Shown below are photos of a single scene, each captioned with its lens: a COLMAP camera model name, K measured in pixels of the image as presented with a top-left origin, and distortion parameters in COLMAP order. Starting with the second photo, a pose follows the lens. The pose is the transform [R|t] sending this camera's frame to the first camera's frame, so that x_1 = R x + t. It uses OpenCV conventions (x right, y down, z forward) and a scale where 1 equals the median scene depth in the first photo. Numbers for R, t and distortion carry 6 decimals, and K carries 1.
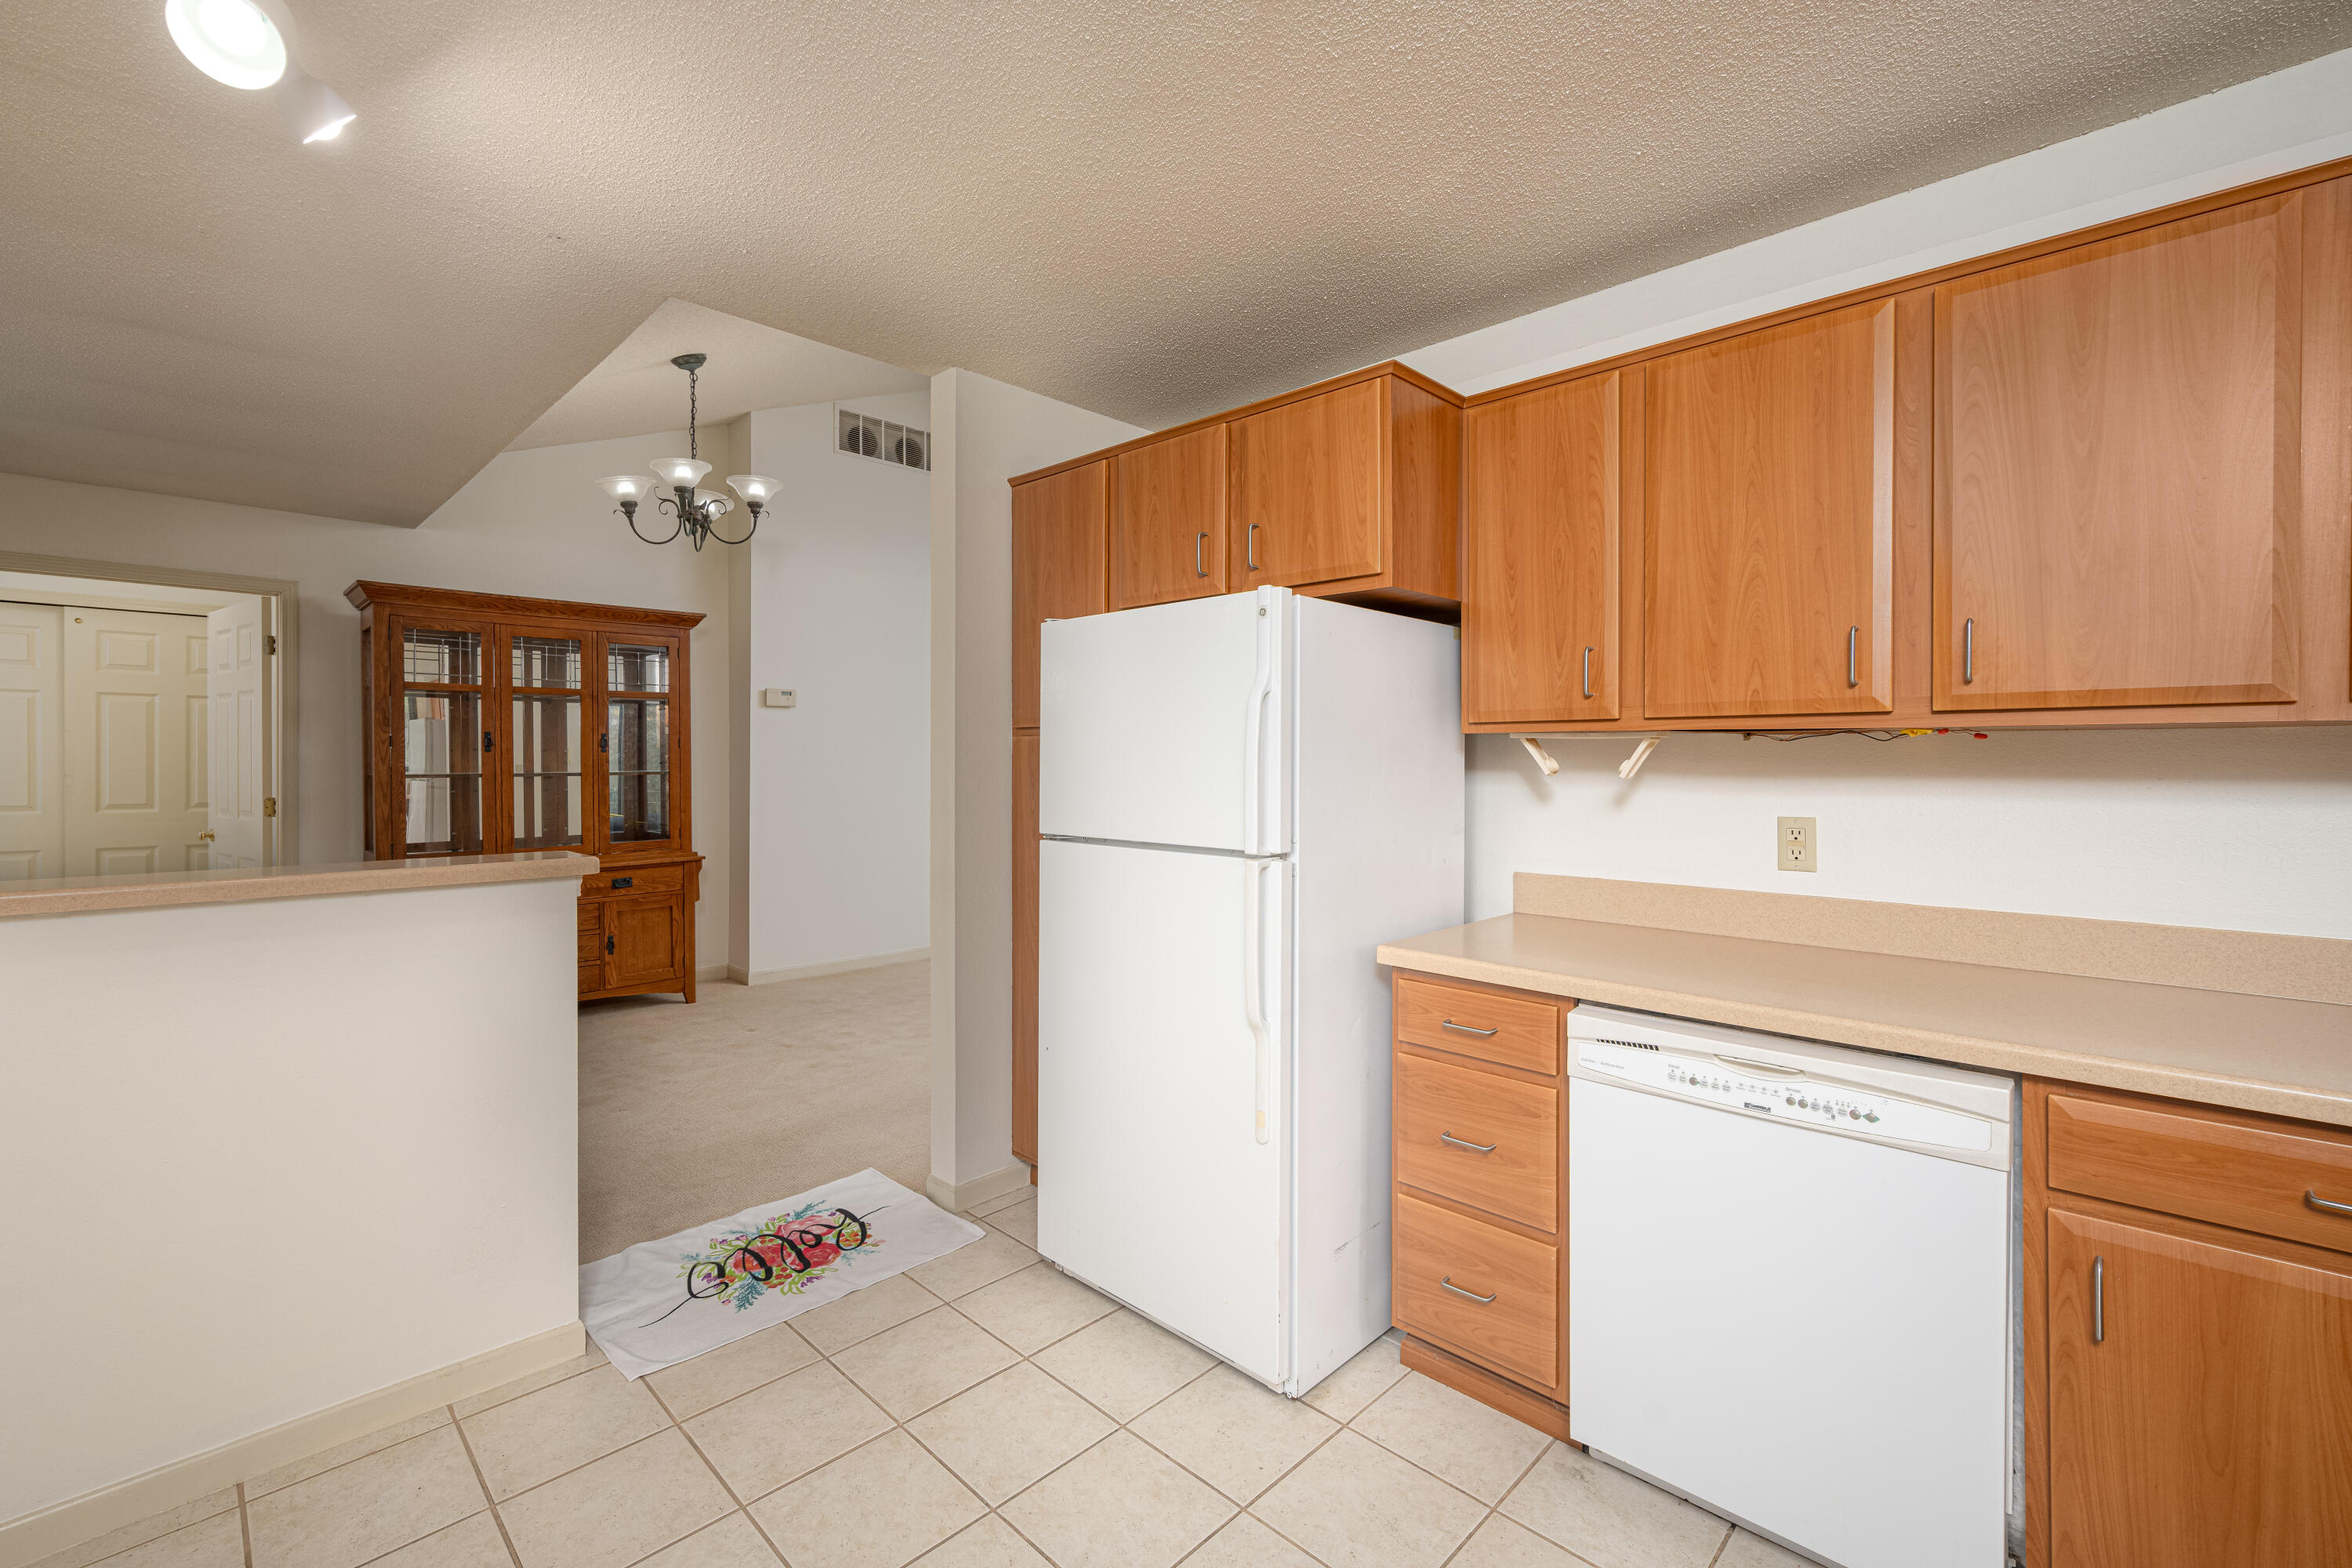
lens RADIAL K [[1000.8, 0, 1175.8], [0, 1000.8, 766.4], [0, 0, 1]] dist [-0.000002, -0.000002]
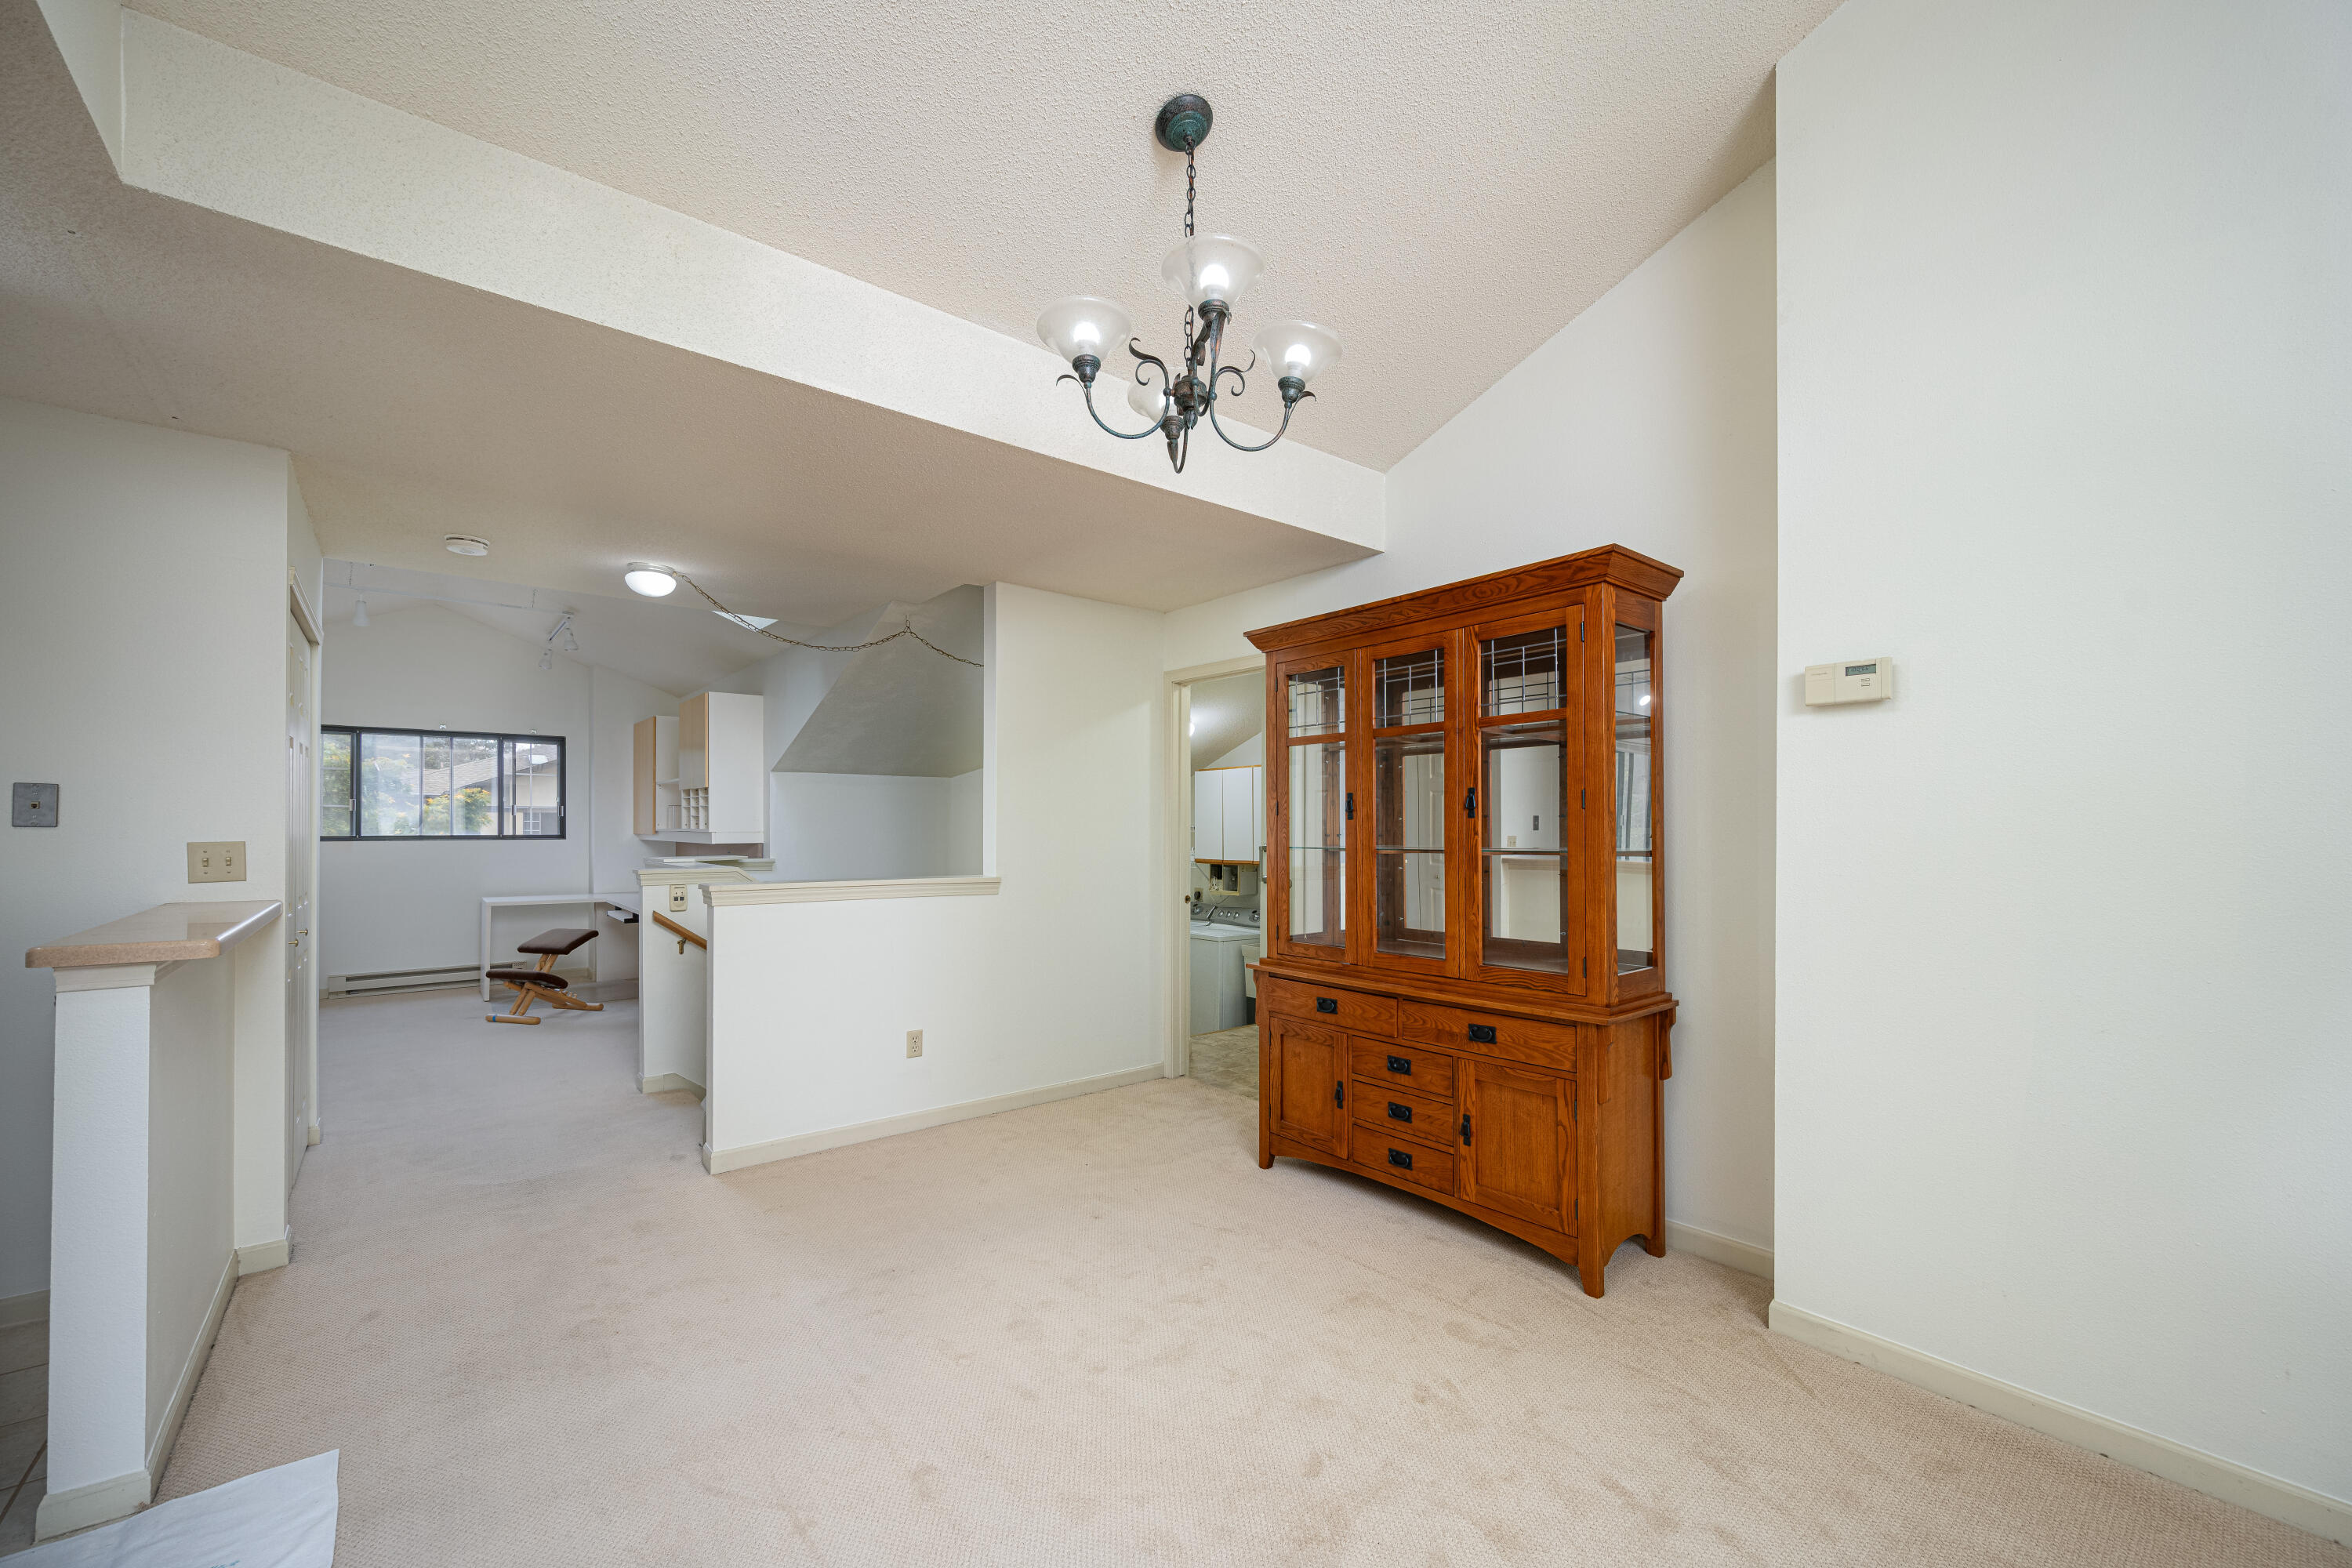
lens RADIAL K [[954.7, 0, 1179.4], [0, 954.7, 837.6], [0, 0, 1]] dist [0.000581, 0.000038]
pose [[-0.114551, 0.005158, -0.993404, 0.039682], [-0.011752, 0.999910, 0.006547, -0.003450], [0.993348, 0.012424, -0.114480, 0.883911]]
